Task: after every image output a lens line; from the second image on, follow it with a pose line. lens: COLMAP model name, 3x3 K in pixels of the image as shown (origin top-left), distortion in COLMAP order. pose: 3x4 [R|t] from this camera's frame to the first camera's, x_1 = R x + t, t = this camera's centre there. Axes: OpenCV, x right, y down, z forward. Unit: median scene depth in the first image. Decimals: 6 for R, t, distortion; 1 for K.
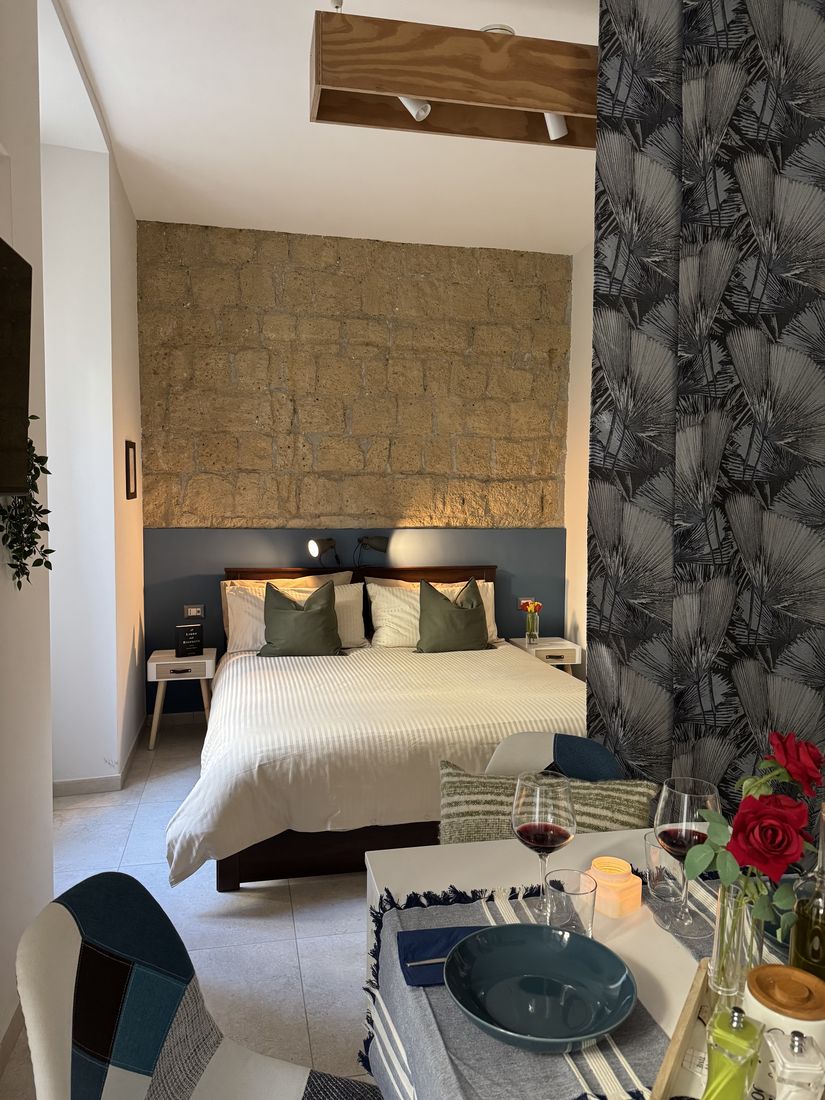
lens RADIAL K [[764.0, 0, 402.8], [0, 764.0, 553.6], [0, 0, 1]] dist [0.132625, -0.190609]
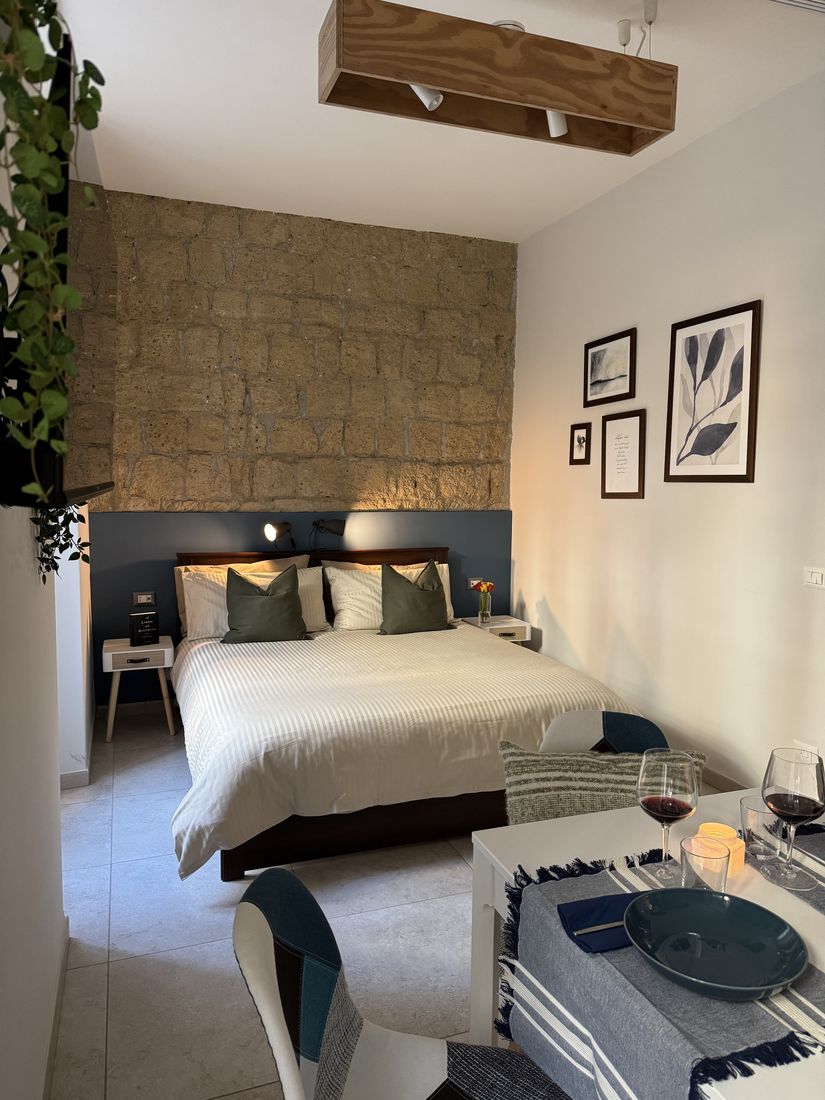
lens RADIAL K [[759.8, 0, 409.4], [0, 759.8, 553.9], [0, 0, 1]] dist [0.151653, -0.296651]
pose [[0.989700, -0.012629, 0.142600, -0.078940], [0.008746, 0.999575, 0.027825, -0.004561], [-0.142890, -0.026291, 0.989389, 0.001156]]
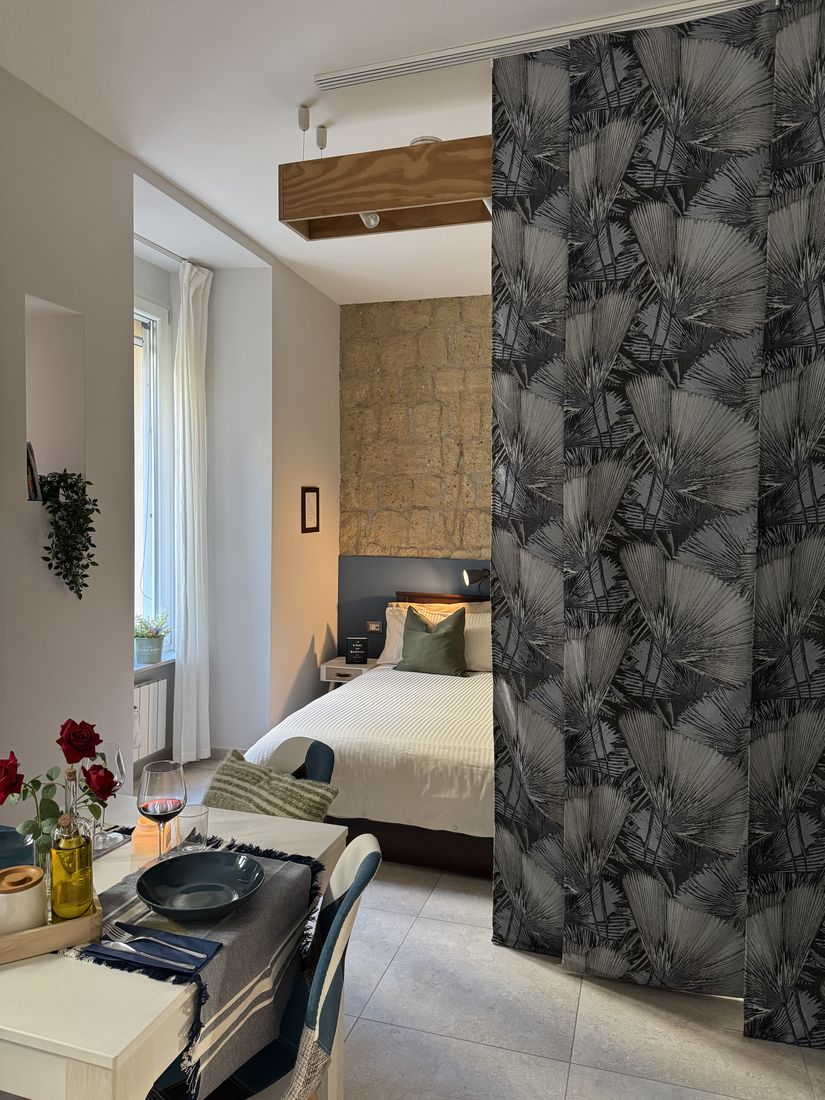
lens RADIAL K [[759.8, 0, 409.4], [0, 759.8, 553.9], [0, 0, 1]] dist [0.151653, -0.296651]
pose [[0.874370, 0.026411, -0.484541, 0.337178], [-0.040727, 0.998989, -0.019041, -0.016495], [0.483548, 0.036382, 0.874561, 0.001990]]
